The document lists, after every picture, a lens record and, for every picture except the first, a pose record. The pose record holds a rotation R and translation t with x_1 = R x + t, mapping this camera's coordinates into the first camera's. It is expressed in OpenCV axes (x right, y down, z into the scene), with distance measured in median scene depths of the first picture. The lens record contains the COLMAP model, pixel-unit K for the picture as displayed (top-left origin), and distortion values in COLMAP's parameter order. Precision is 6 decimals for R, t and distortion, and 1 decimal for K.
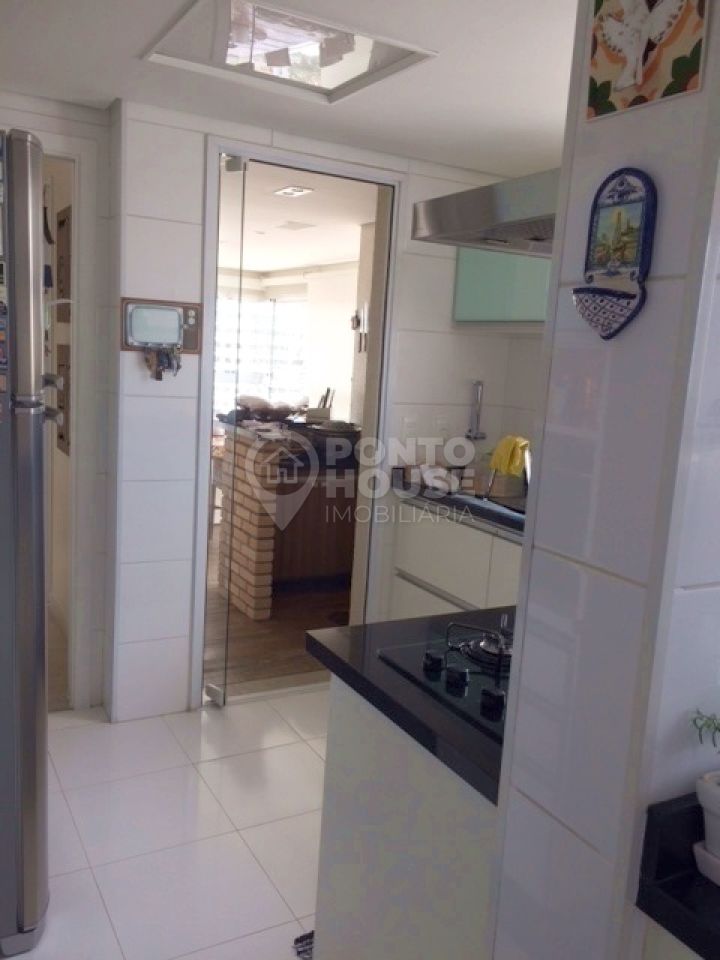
lens RADIAL K [[817.9, 0, 358.7], [0, 817.9, 478.3], [0, 0, 1]] dist [0.046088, -0.057847]
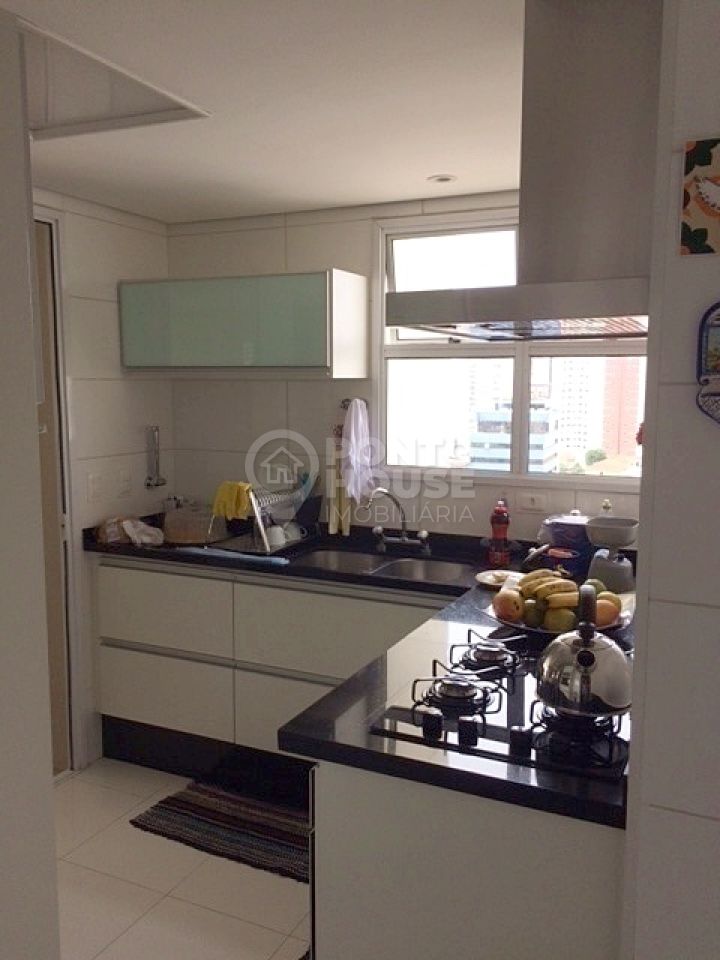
lens RADIAL K [[817.9, 0, 359.6], [0, 817.9, 482.3], [0, 0, 1]] dist [0.046088, -0.057847]
pose [[0.808229, -0.131050, 0.574101, -0.256320], [0.137860, 0.989938, 0.031892, -0.058438], [-0.572504, 0.053370, 0.818163, 0.079674]]
